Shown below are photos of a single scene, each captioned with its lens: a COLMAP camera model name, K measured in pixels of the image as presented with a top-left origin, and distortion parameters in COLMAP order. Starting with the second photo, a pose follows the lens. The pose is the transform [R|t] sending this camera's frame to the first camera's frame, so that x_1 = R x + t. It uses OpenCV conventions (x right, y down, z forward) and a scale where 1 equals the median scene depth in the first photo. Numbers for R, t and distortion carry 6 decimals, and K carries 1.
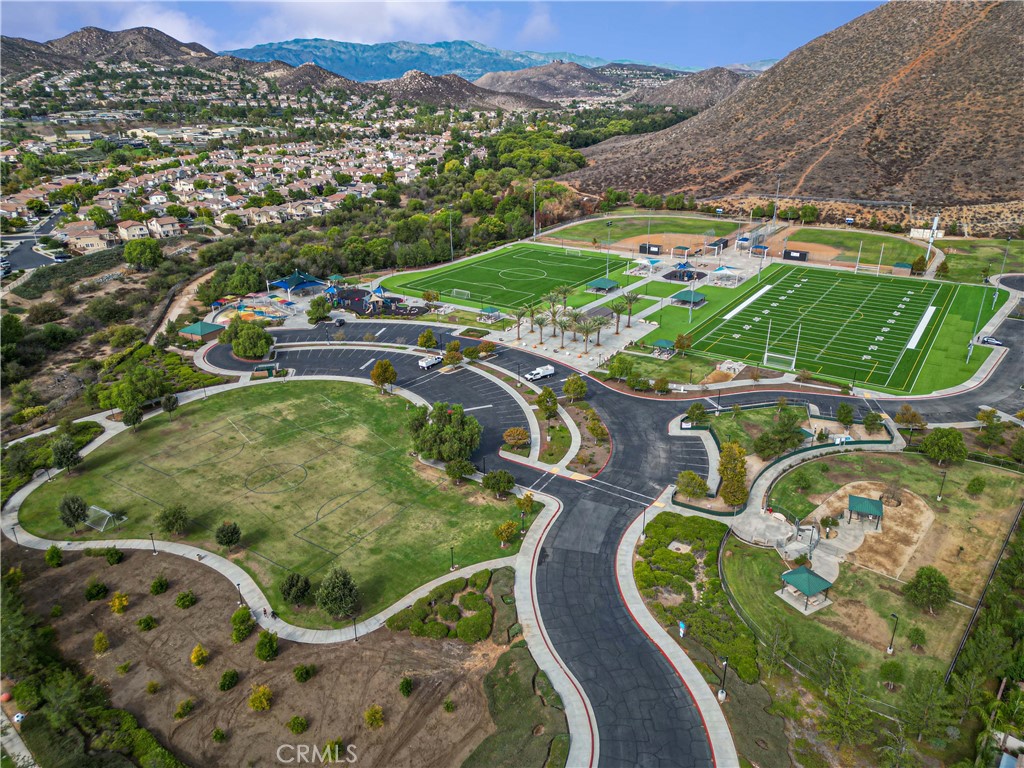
lens RADIAL K [[732.2, 0, 516.6], [0, 732.2, 384.4], [0, 0, 1]] dist [0.087648, -0.087016]
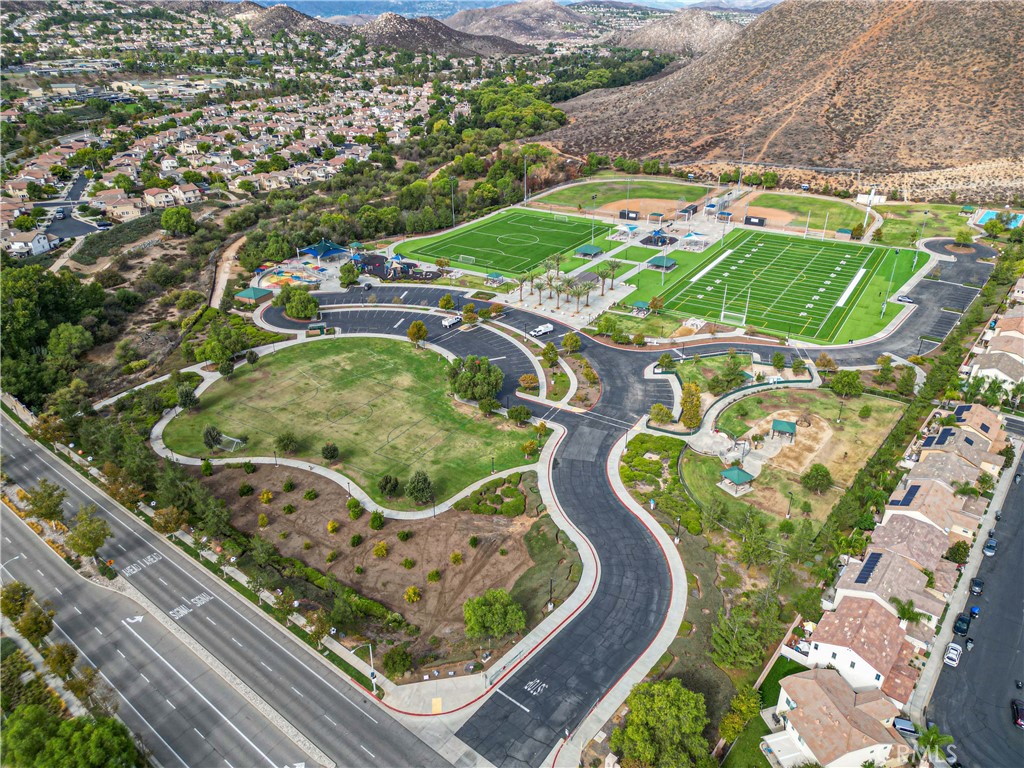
lens RADIAL K [[739.9, 0, 512.0], [0, 739.9, 384.0], [0, 0, 1]] dist [0.089040, -0.083828]
pose [[0.999566, -0.010811, 0.027390, -0.034816], [0.008823, 0.997387, 0.071706, -0.009389], [-0.028094, -0.071433, 0.997050, -0.166510]]
